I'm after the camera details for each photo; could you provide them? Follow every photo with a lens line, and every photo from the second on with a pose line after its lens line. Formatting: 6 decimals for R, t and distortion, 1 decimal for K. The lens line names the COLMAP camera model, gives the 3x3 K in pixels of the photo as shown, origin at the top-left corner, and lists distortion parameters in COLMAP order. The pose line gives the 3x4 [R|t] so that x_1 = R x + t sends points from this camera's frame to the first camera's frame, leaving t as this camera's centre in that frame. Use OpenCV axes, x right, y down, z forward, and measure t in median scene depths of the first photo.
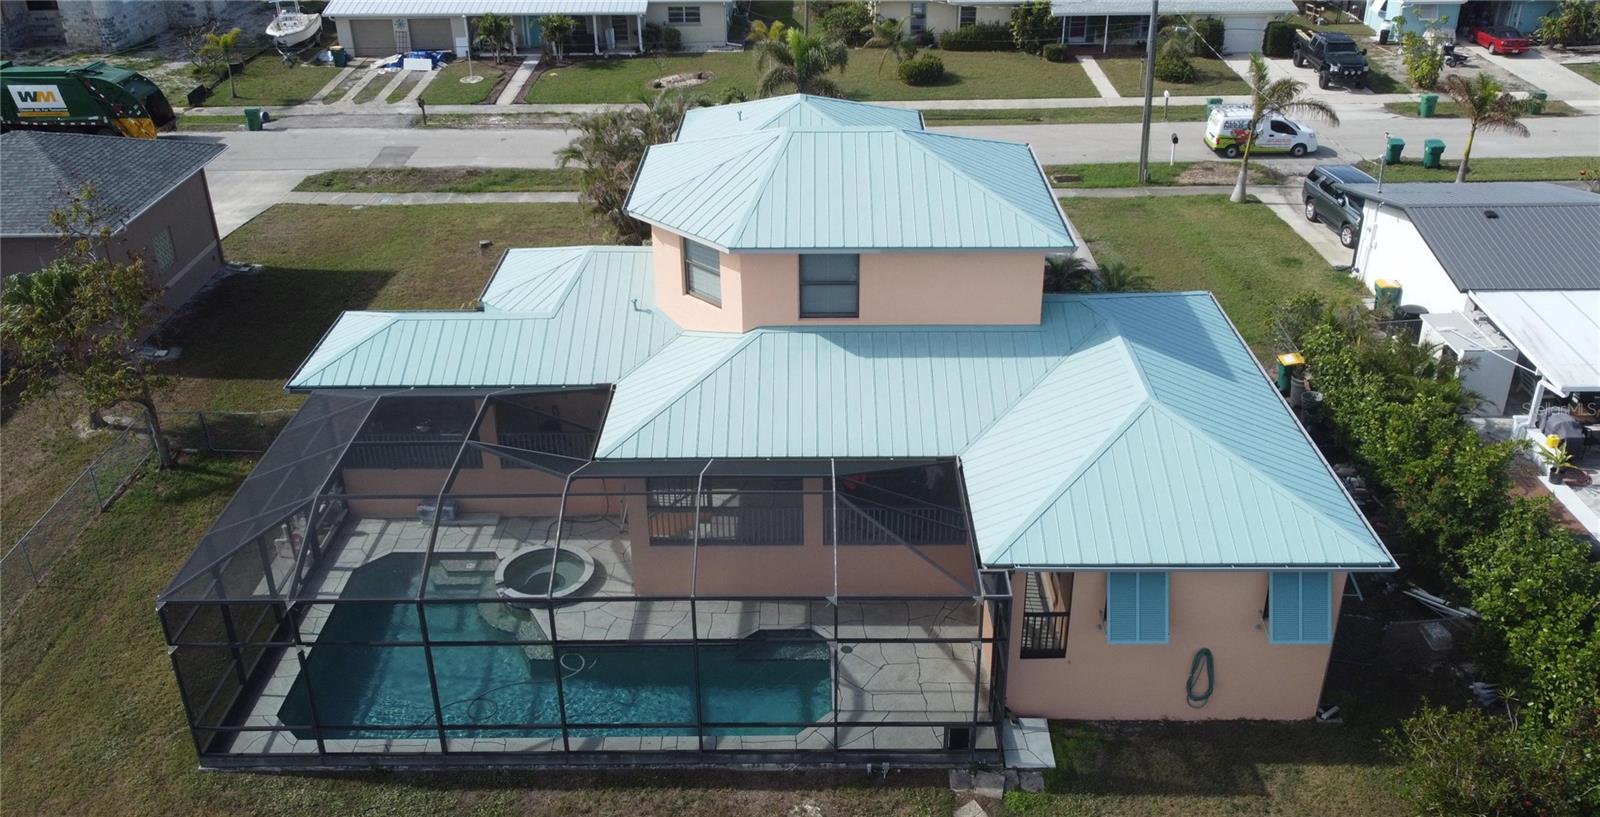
lens RADIAL K [[1295.1, 0, 800.0], [0, 1295.1, 408.5], [0, 0, 1]] dist [-0.000654, 0.002000]
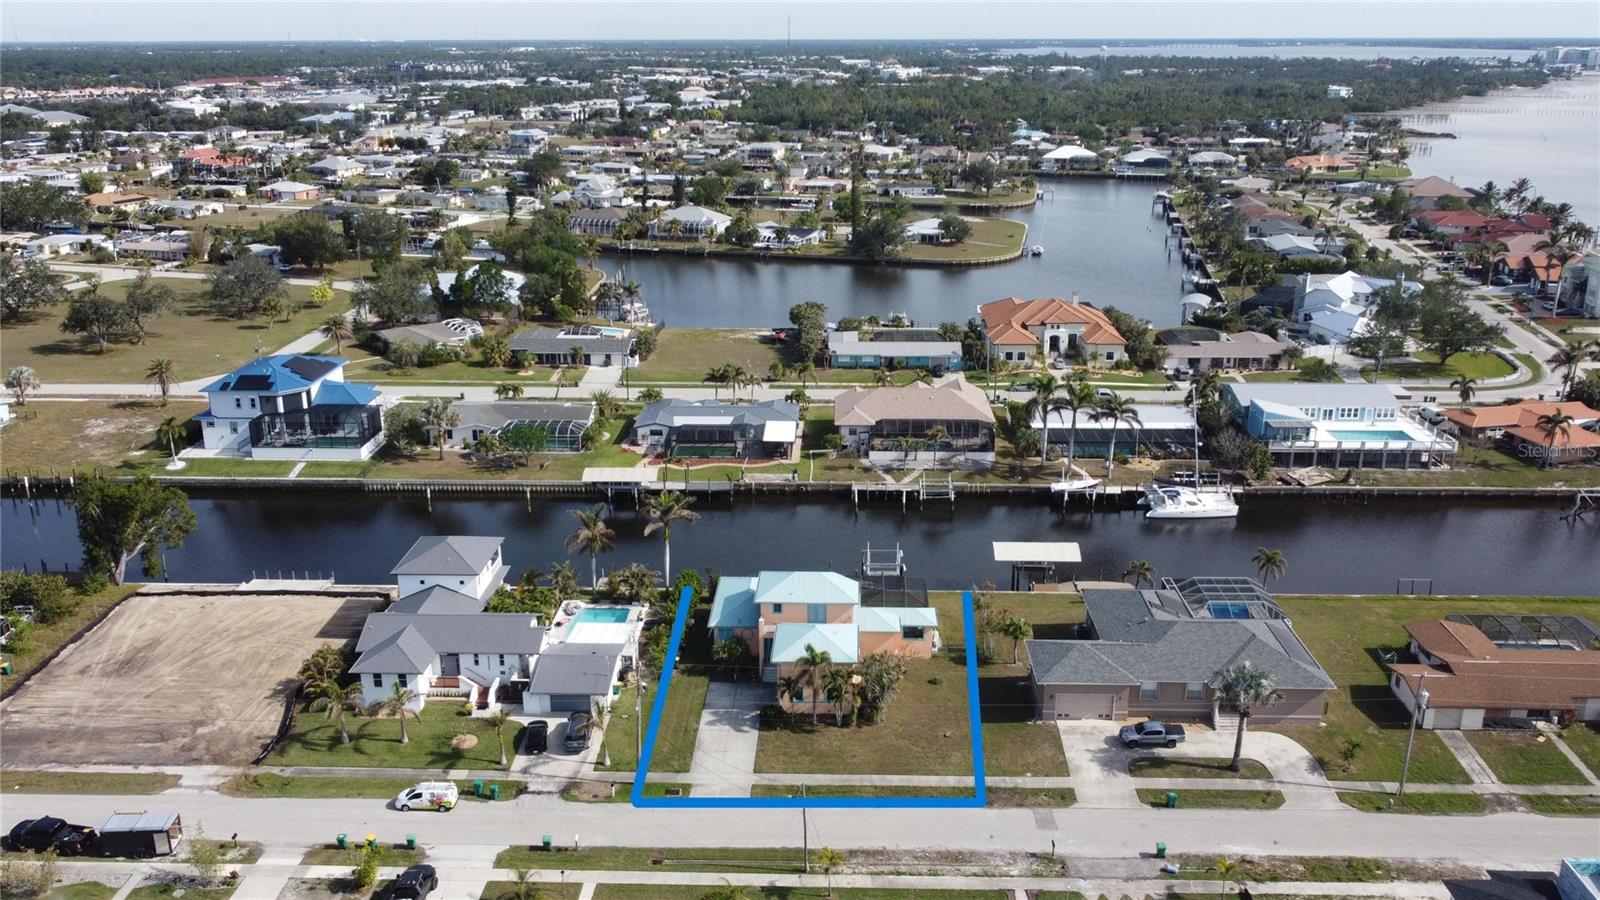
lens RADIAL K [[1315.9, 0, 800.0], [0, 1315.9, 450.0], [0, 0, 1]] dist [0.005231, -0.014188]
pose [[-0.999408, 0.001060, 0.034402, -0.083794], [0.025362, 0.698398, 0.715260, -3.344506], [-0.023269, 0.715708, -0.698012, 3.474079]]
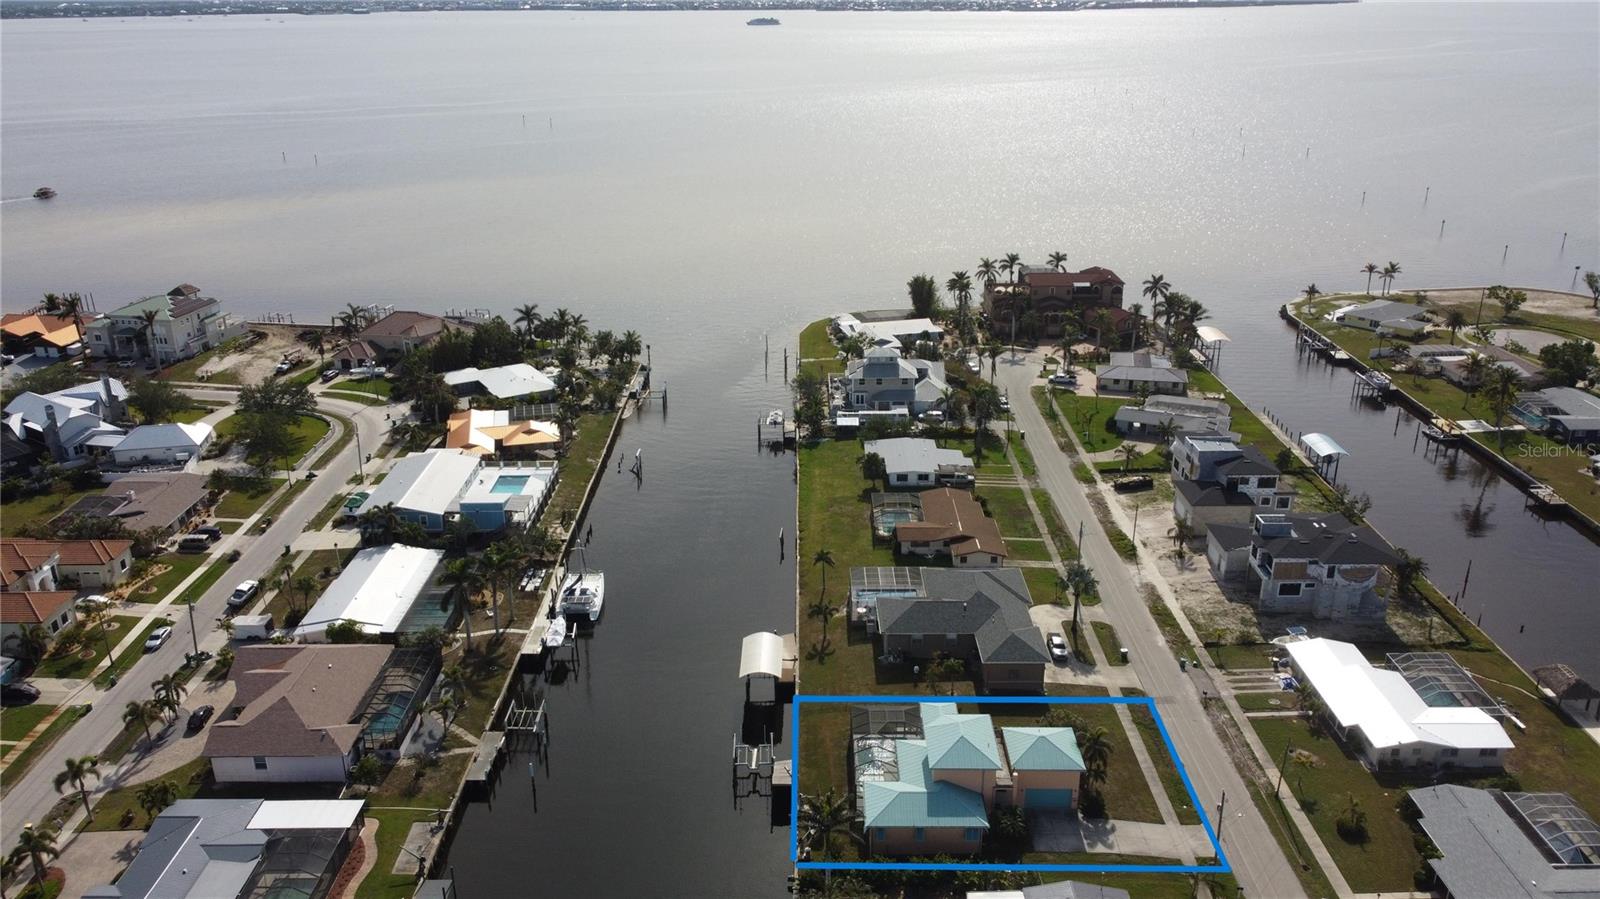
lens RADIAL K [[1206.0, 0, 800.0], [0, 1206.0, 449.5], [0, 0, 1]] dist [0.003519, -0.005374]
pose [[0.001081, 0.367097, -0.930182, 3.419129], [-0.469191, 0.821627, 0.323710, -2.014723], [0.883096, 0.436083, 0.173127, -0.639687]]
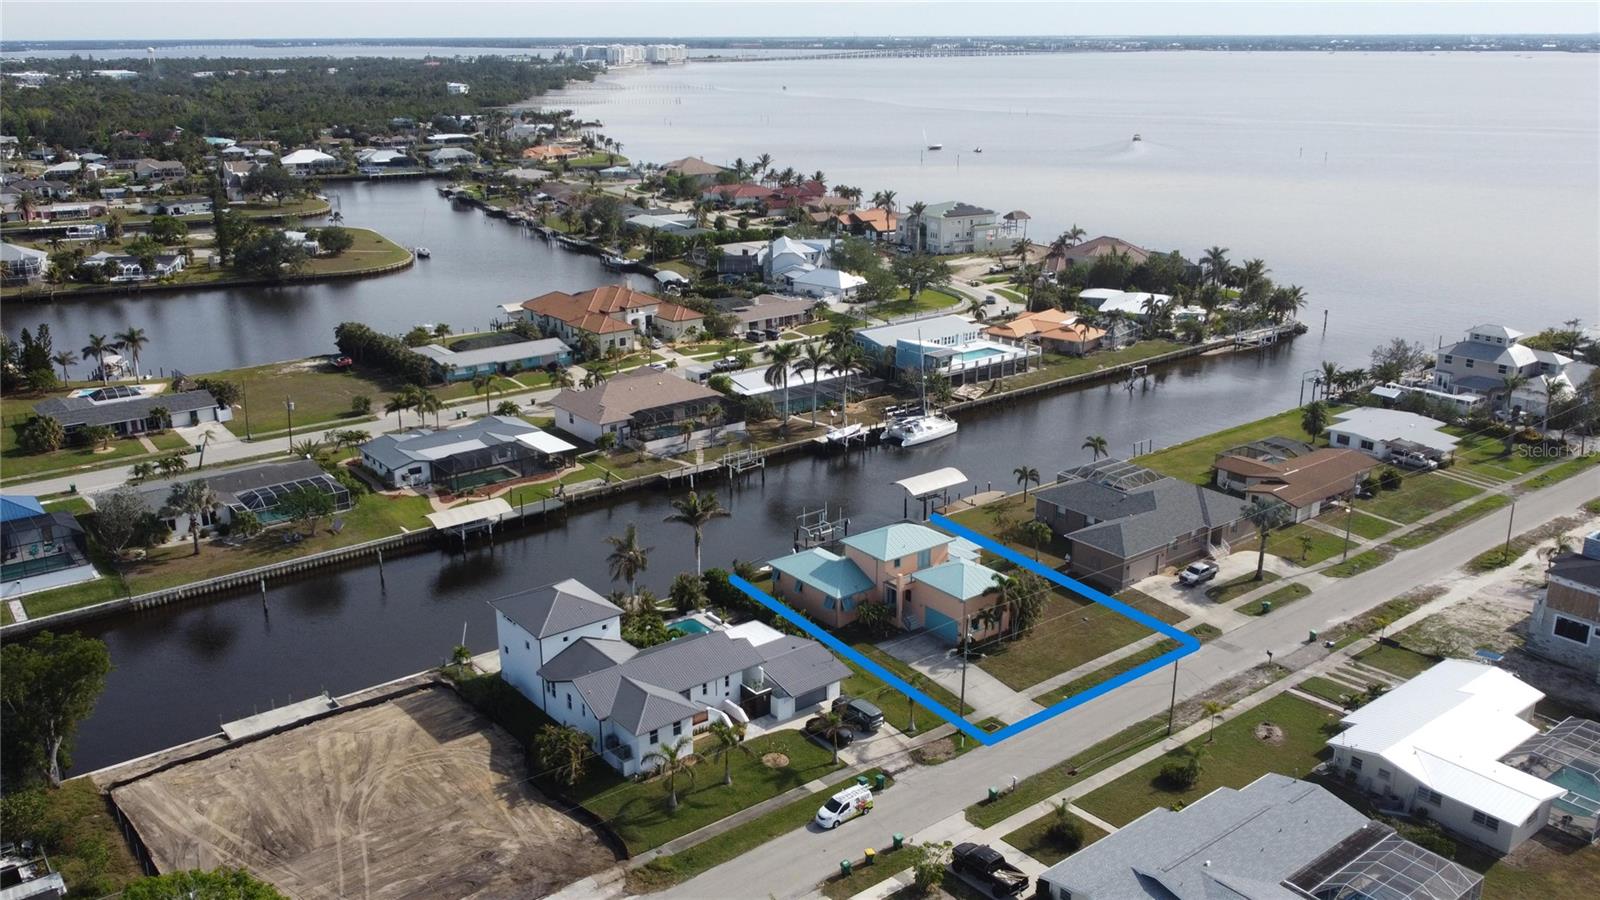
lens RADIAL K [[1315.9, 0, 800.0], [0, 1315.9, 450.0], [0, 0, 1]] dist [0.005231, -0.014188]
pose [[-0.786941, 0.196297, -0.584971, 2.782651], [-0.283568, 0.726945, 0.625413, -3.022095], [0.548008, 0.658042, -0.516399, 2.841038]]
